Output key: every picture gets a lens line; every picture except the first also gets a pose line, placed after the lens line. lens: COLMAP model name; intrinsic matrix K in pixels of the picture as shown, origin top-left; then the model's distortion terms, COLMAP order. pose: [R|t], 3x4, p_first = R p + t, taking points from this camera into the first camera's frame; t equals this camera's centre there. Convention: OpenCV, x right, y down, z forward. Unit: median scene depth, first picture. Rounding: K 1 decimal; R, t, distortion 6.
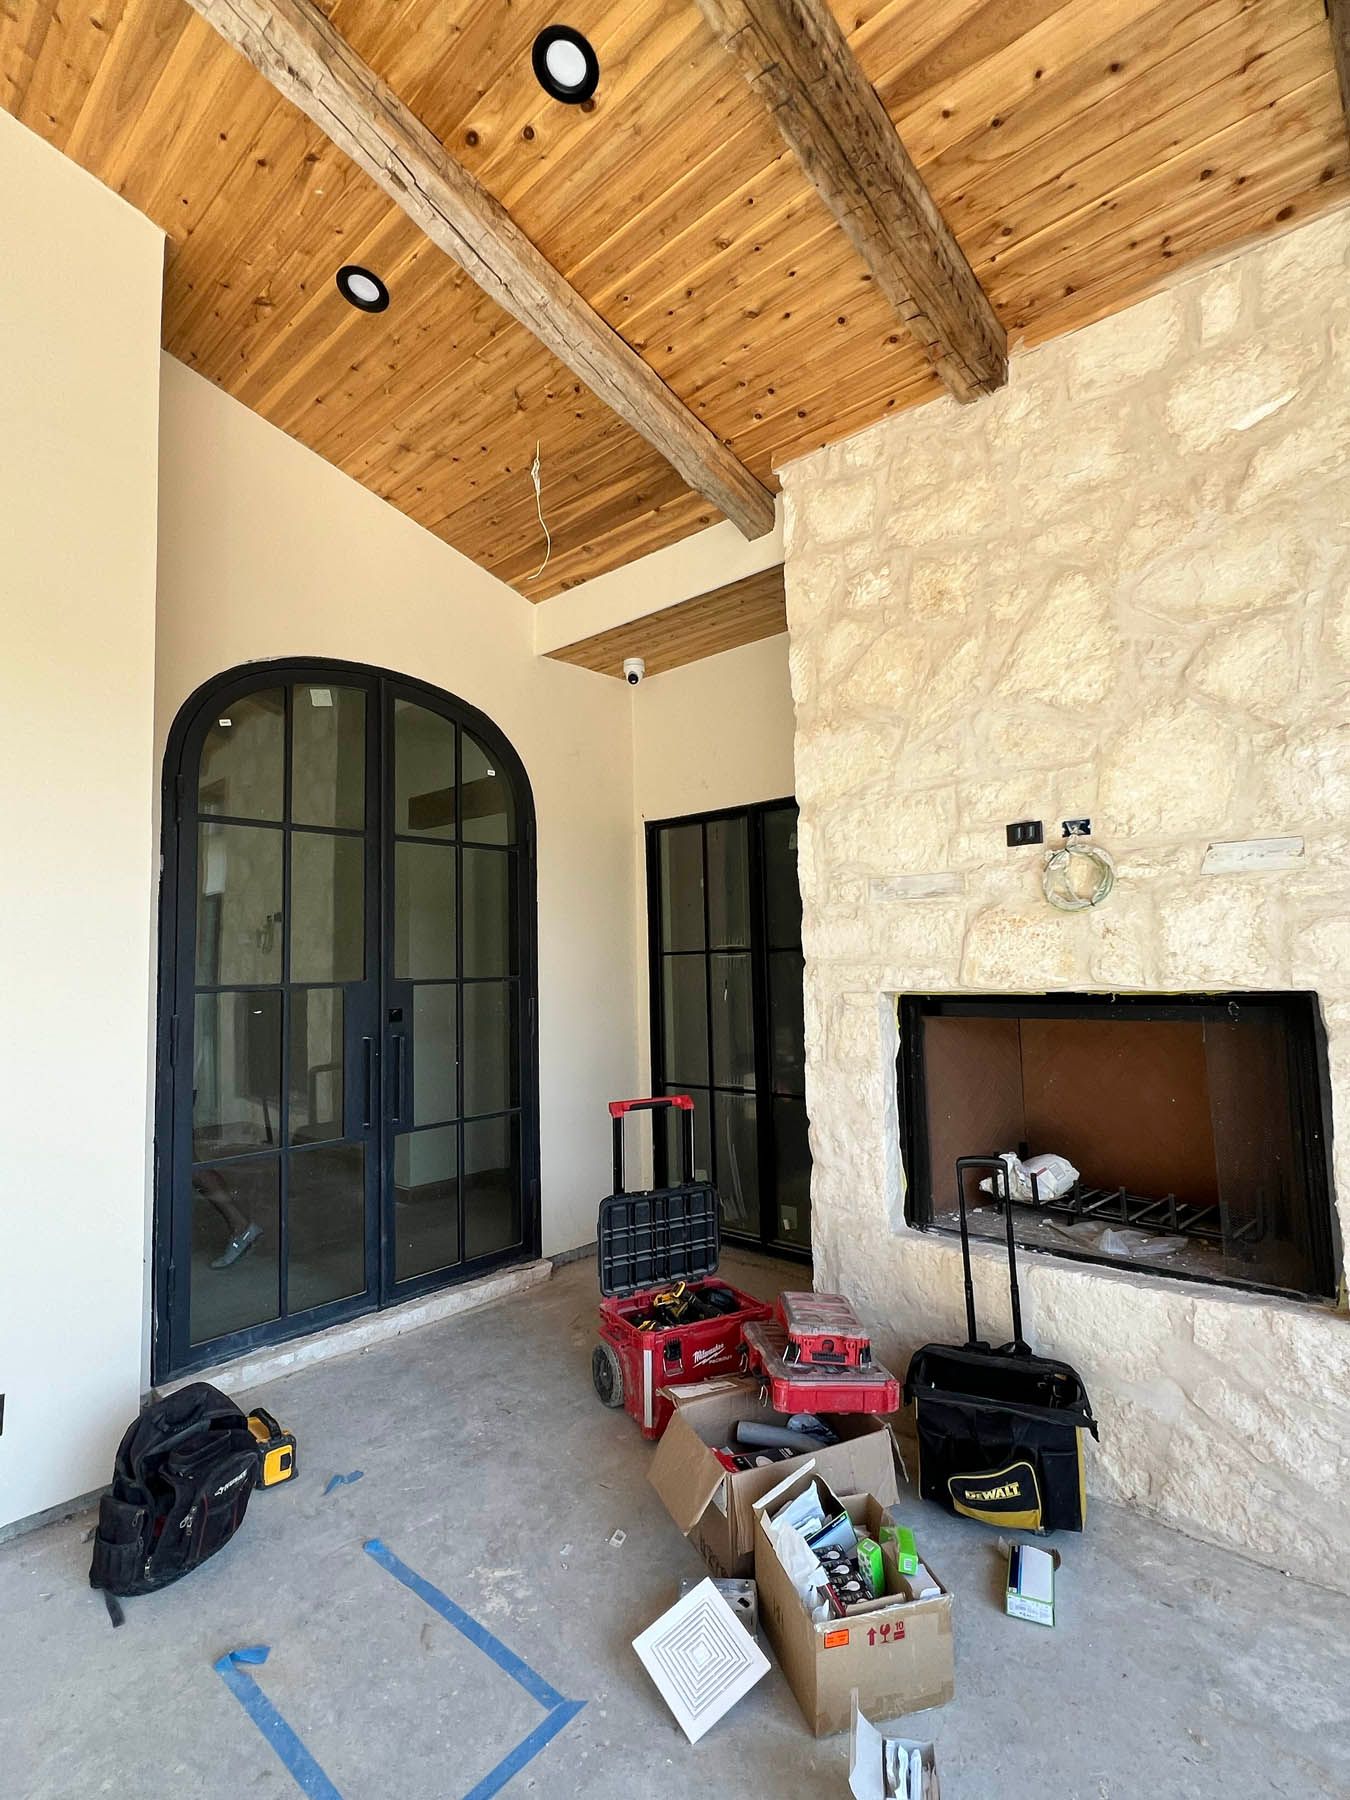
lens RADIAL K [[863.2, 0, 675.0], [0, 863.2, 900.0], [0, 0, 1]] dist [-0.001099, -0.000839]
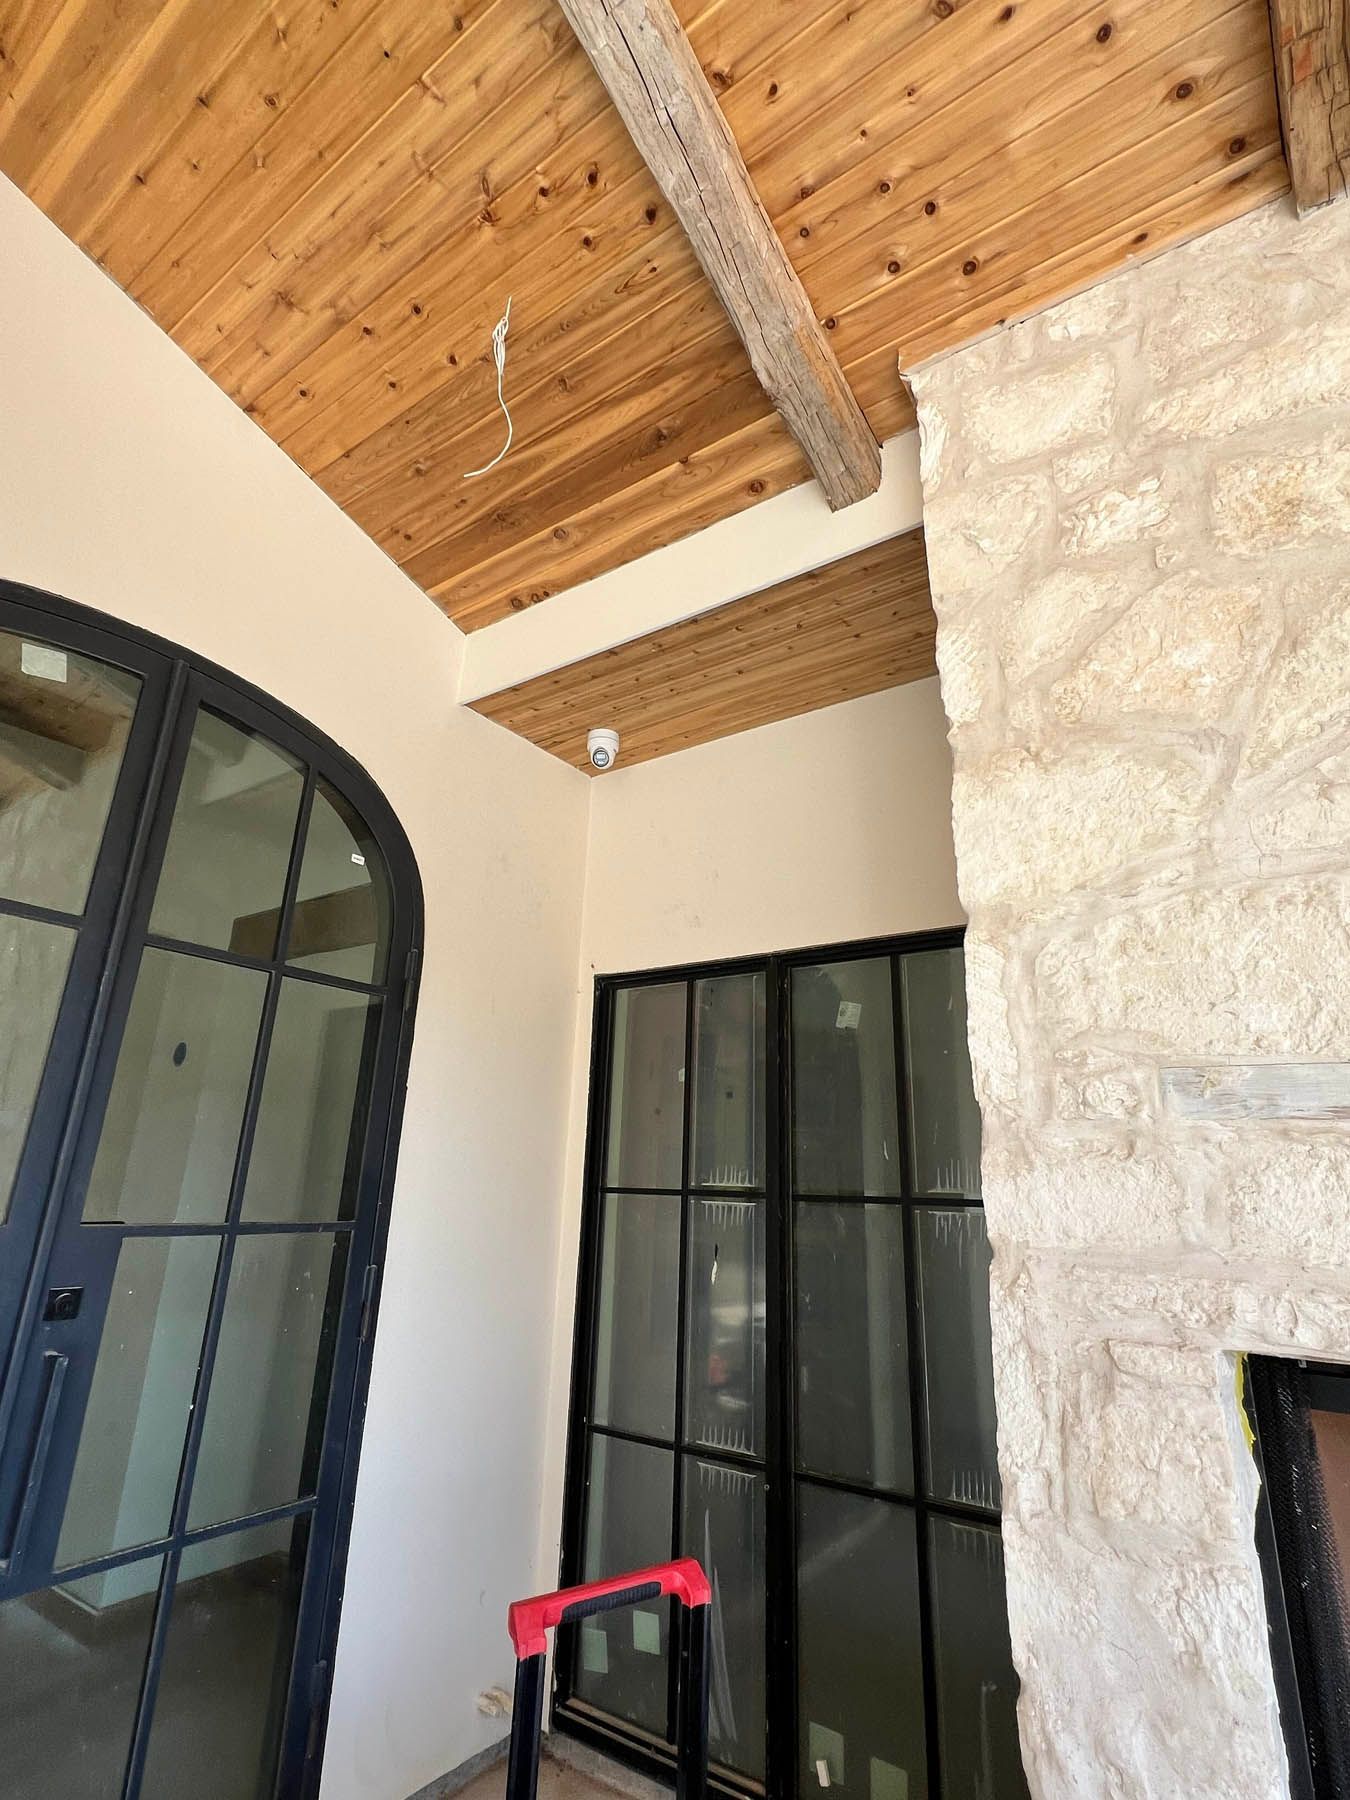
lens RADIAL K [[863.2, 0, 675.0], [0, 863.2, 900.0], [0, 0, 1]] dist [-0.001099, -0.000839]
pose [[0.990465, 0.091899, 0.102637, -0.073342], [-0.064392, 0.967428, -0.244821, 0.015952], [-0.121792, 0.235877, 0.964121, 0.545379]]
